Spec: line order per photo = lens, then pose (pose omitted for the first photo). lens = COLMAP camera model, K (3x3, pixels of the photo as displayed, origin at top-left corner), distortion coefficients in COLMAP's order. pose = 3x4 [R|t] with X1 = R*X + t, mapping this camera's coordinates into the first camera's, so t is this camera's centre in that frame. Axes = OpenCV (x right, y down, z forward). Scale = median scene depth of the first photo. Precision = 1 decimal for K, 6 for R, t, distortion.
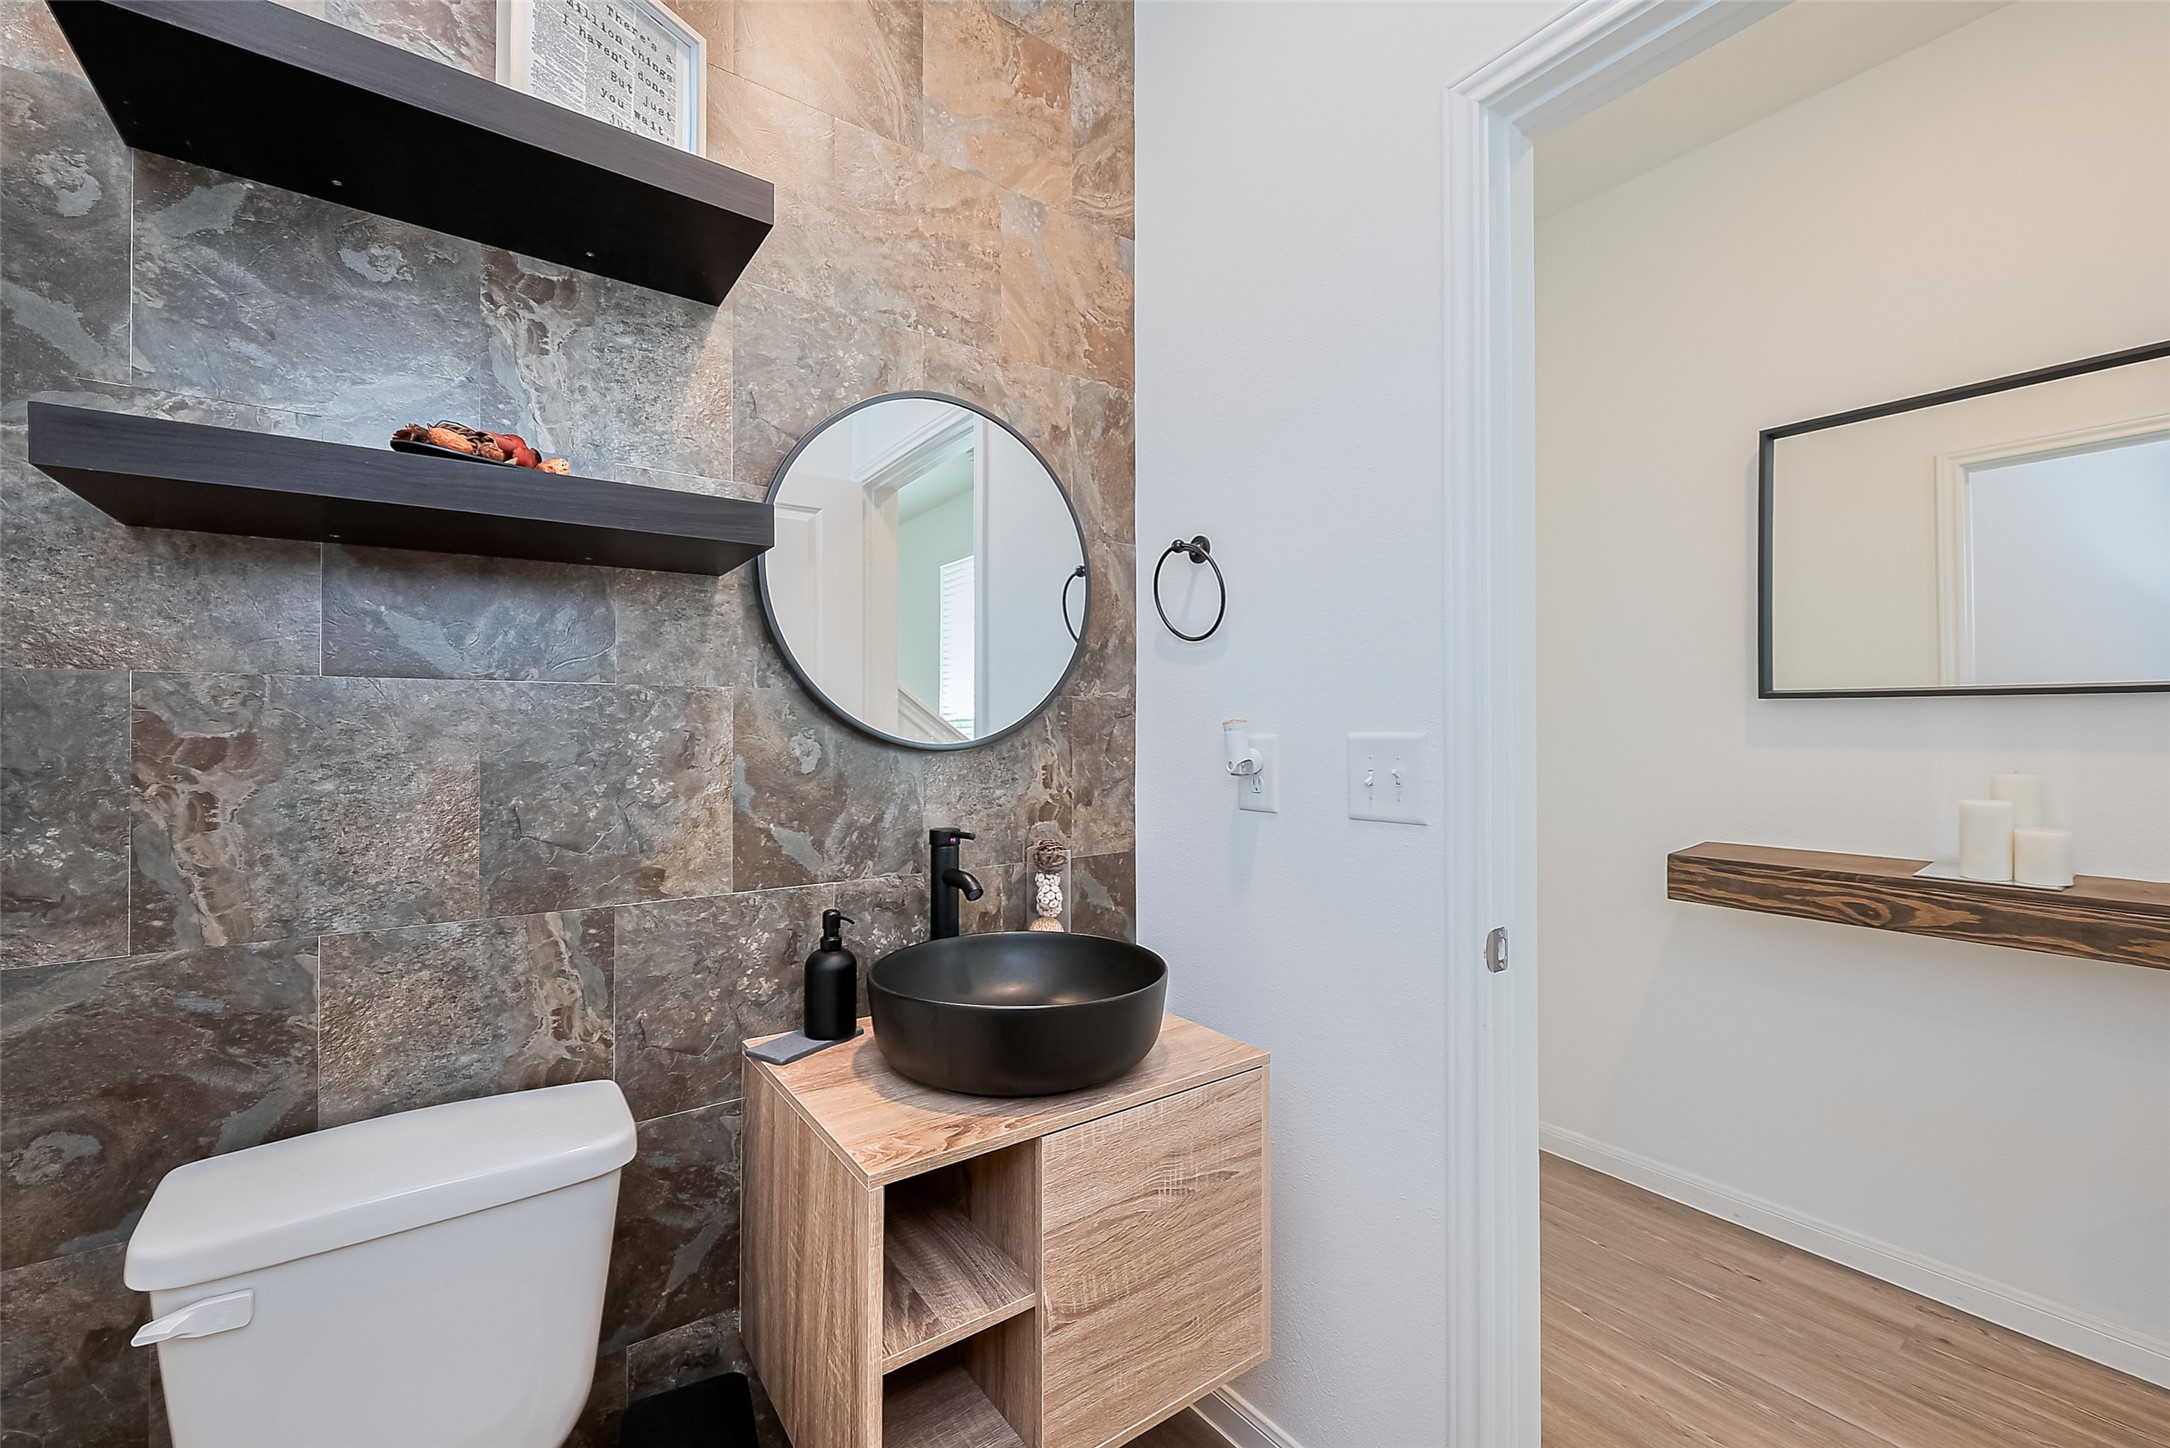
lens RADIAL K [[868.0, 0, 1085.0], [0, 868.0, 724.0], [0, 0, 1]] dist [0.000386, 0.000016]
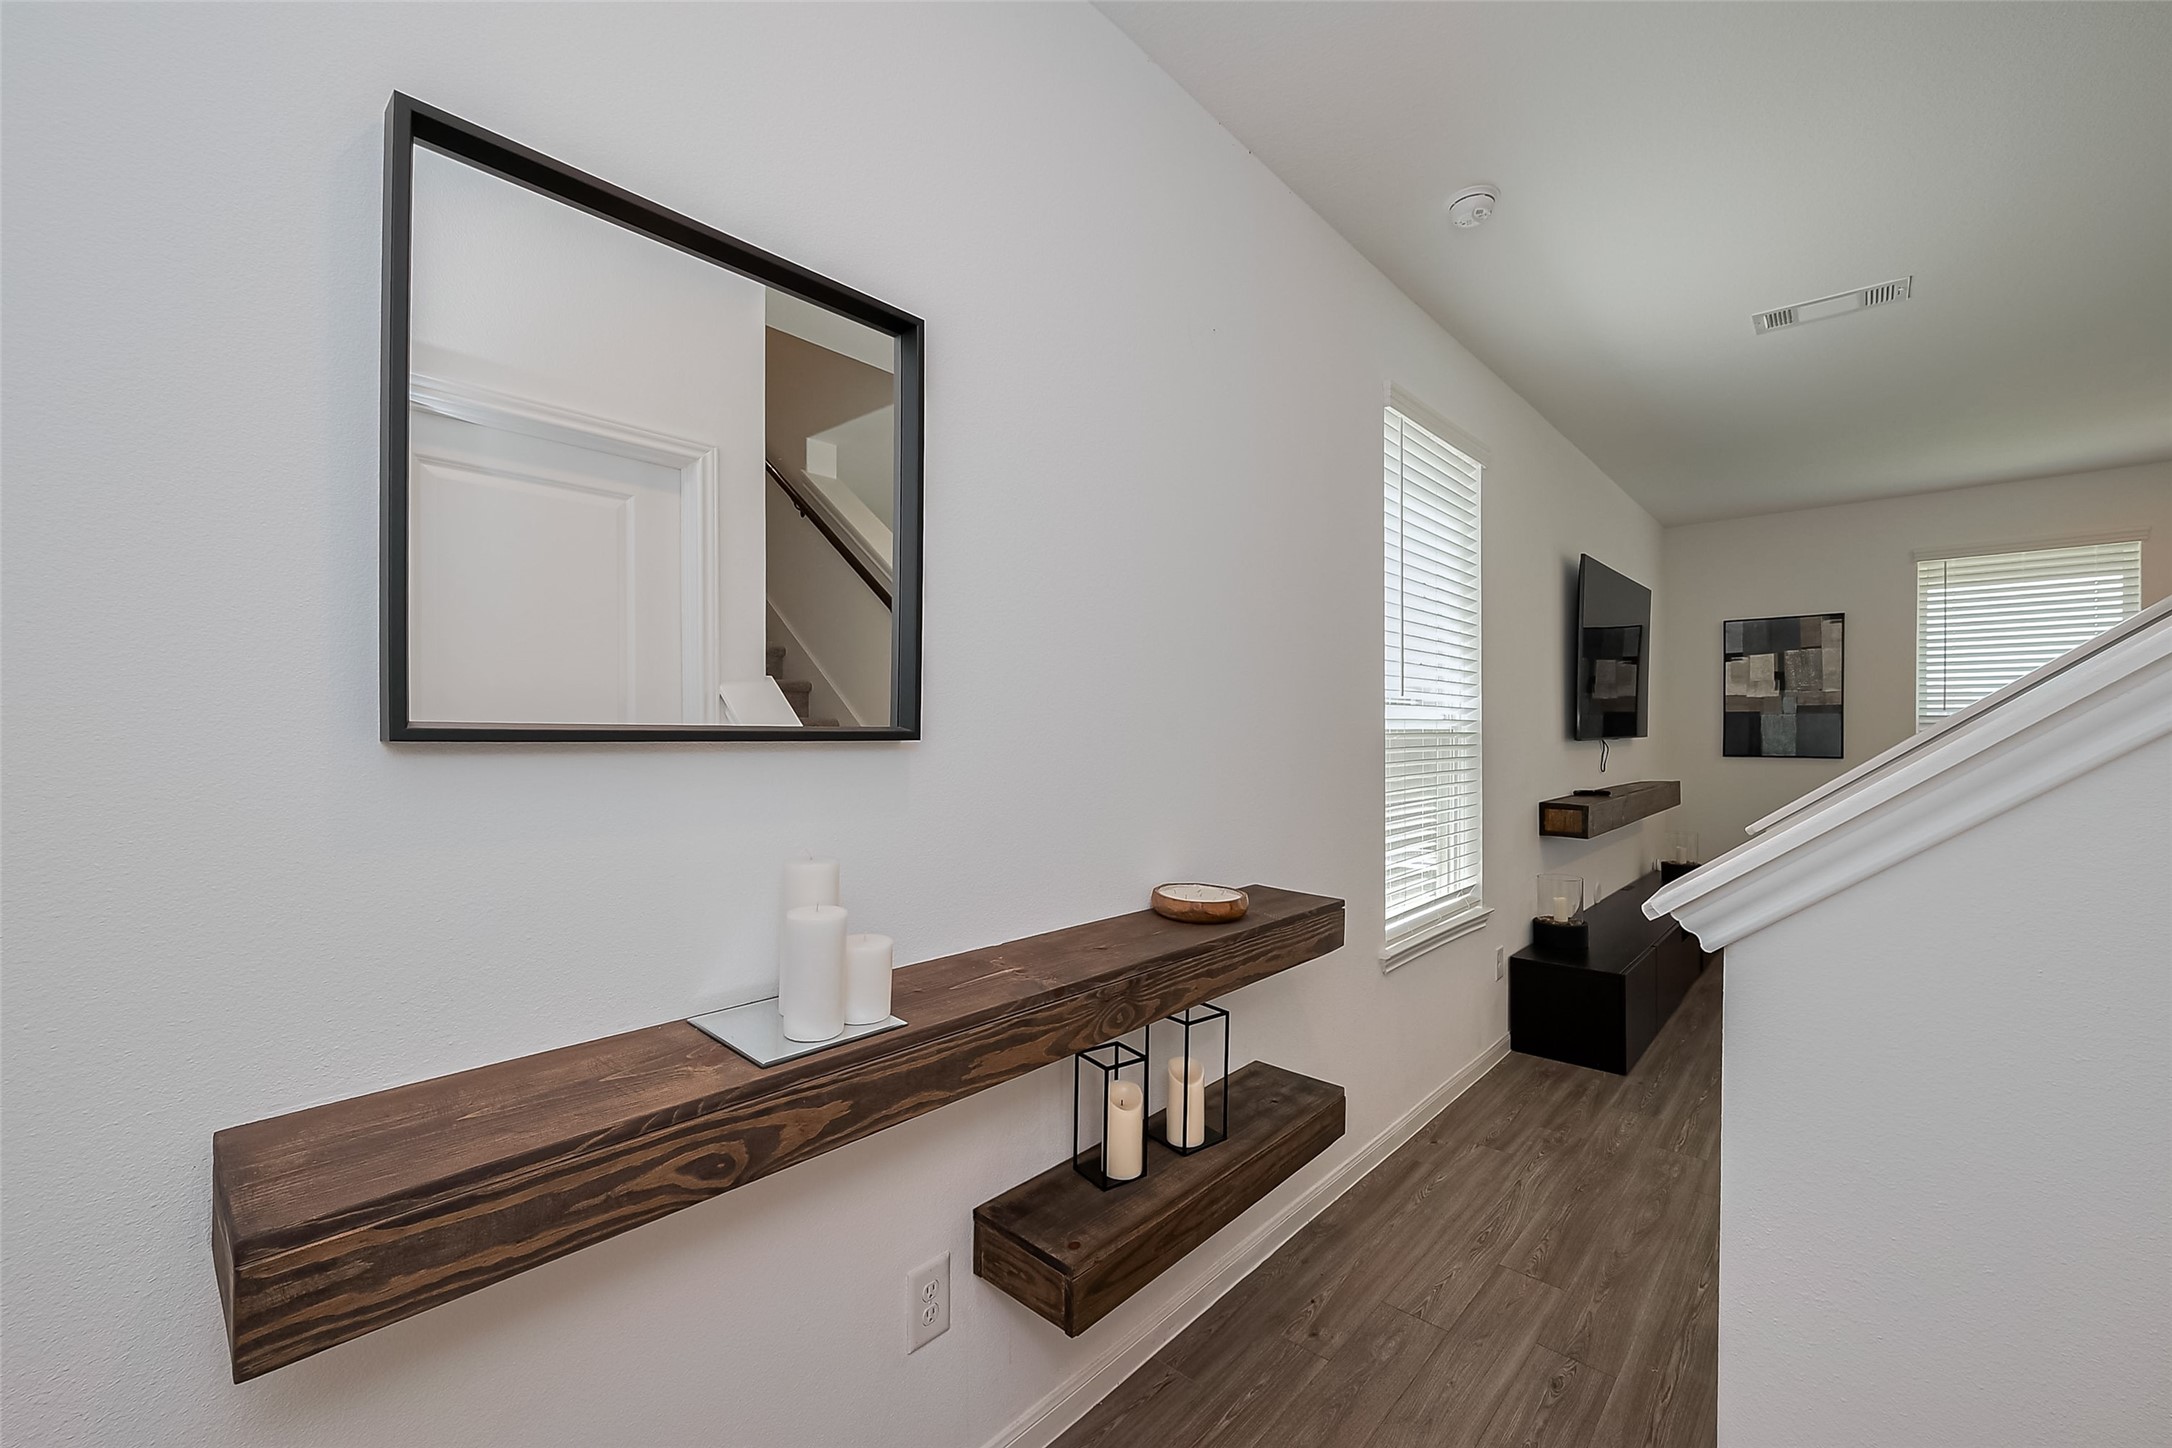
lens RADIAL K [[868.8, 0, 1086.0], [0, 868.8, 724.0], [0, 0, 1]] dist [0.000386, 0.000016]
pose [[-0.195085, 0.002161, 0.980784, 0.352037], [-0.009585, 0.999946, -0.004110, -0.046139], [-0.980740, -0.010203, -0.195053, 0.887419]]
